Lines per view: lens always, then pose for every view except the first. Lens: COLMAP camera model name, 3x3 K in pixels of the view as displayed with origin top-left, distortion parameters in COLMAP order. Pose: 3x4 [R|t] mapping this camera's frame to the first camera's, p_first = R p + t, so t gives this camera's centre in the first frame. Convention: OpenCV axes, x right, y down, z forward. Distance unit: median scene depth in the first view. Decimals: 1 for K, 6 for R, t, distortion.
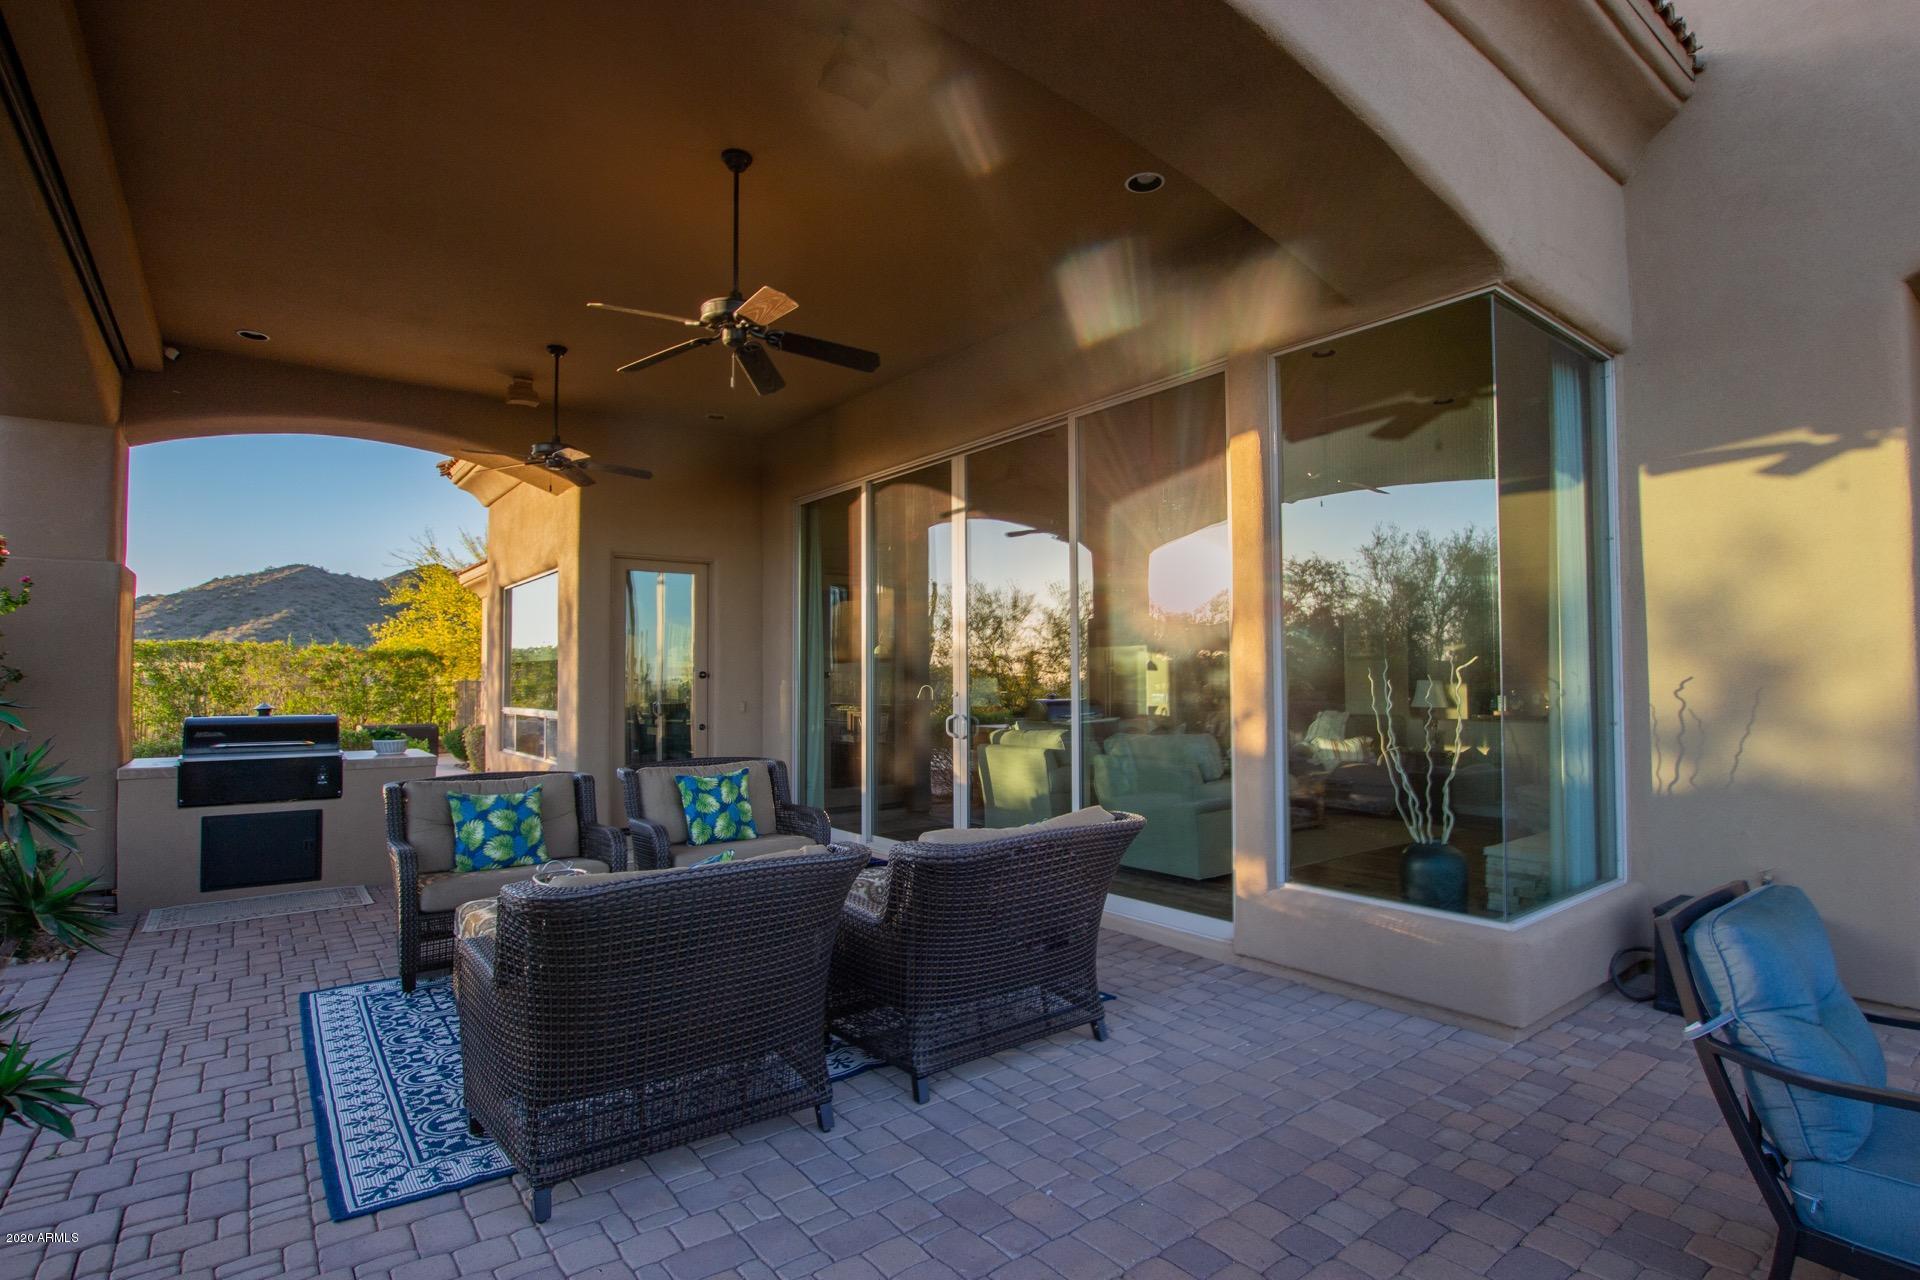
lens RADIAL K [[915.2, 0, 960.0], [0, 915.2, 640.0], [0, 0, 1]] dist [-0.000120, -0.000048]
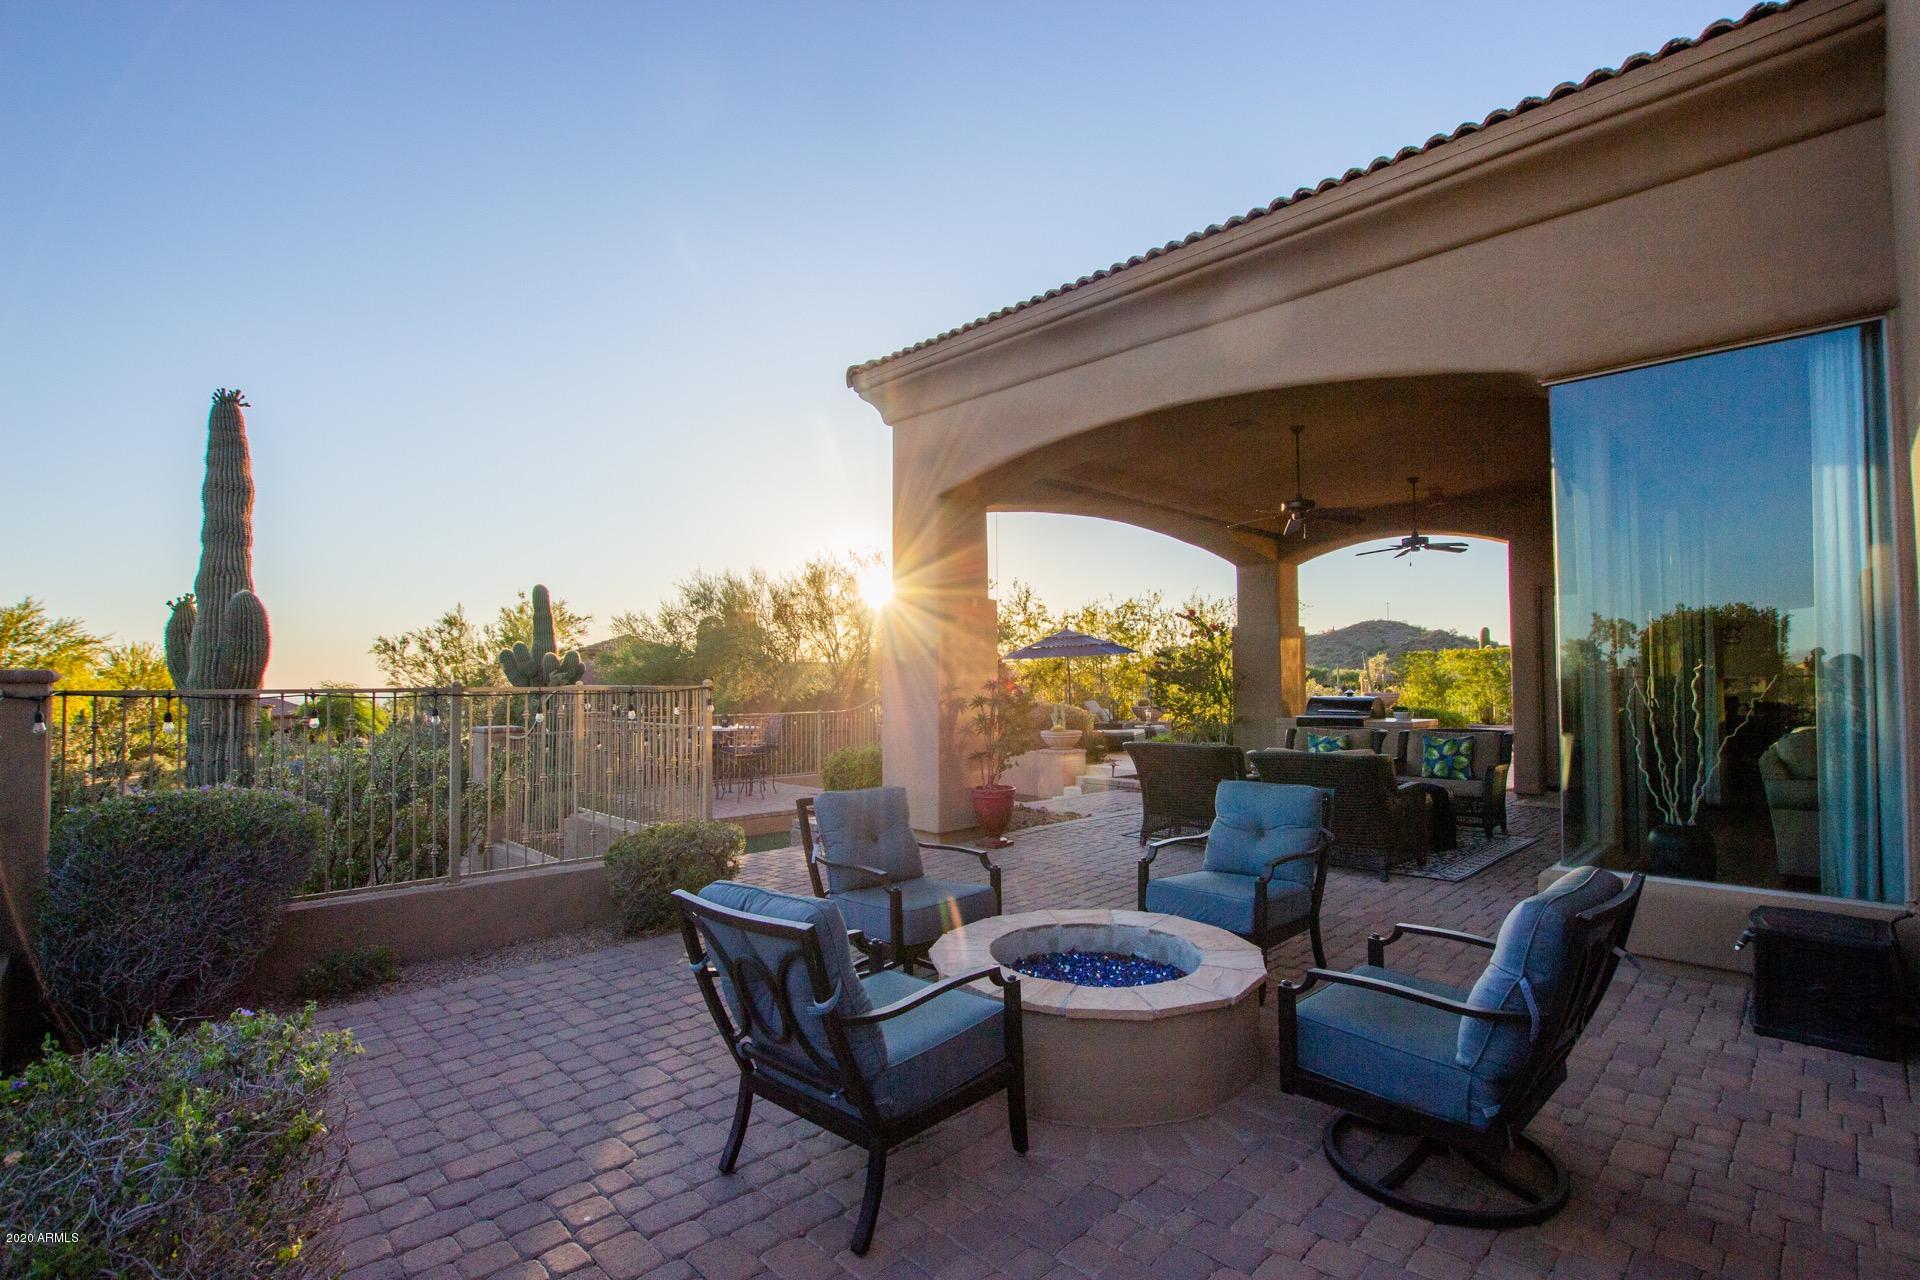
lens RADIAL K [[915.2, 0, 960.0], [0, 915.2, 640.0], [0, 0, 1]] dist [-0.000120, -0.000048]
pose [[0.133355, -0.041152, -0.990214, 1.217370], [0.039433, 0.998567, -0.036189, 0.002858], [0.990284, -0.034221, 0.134787, -0.043394]]
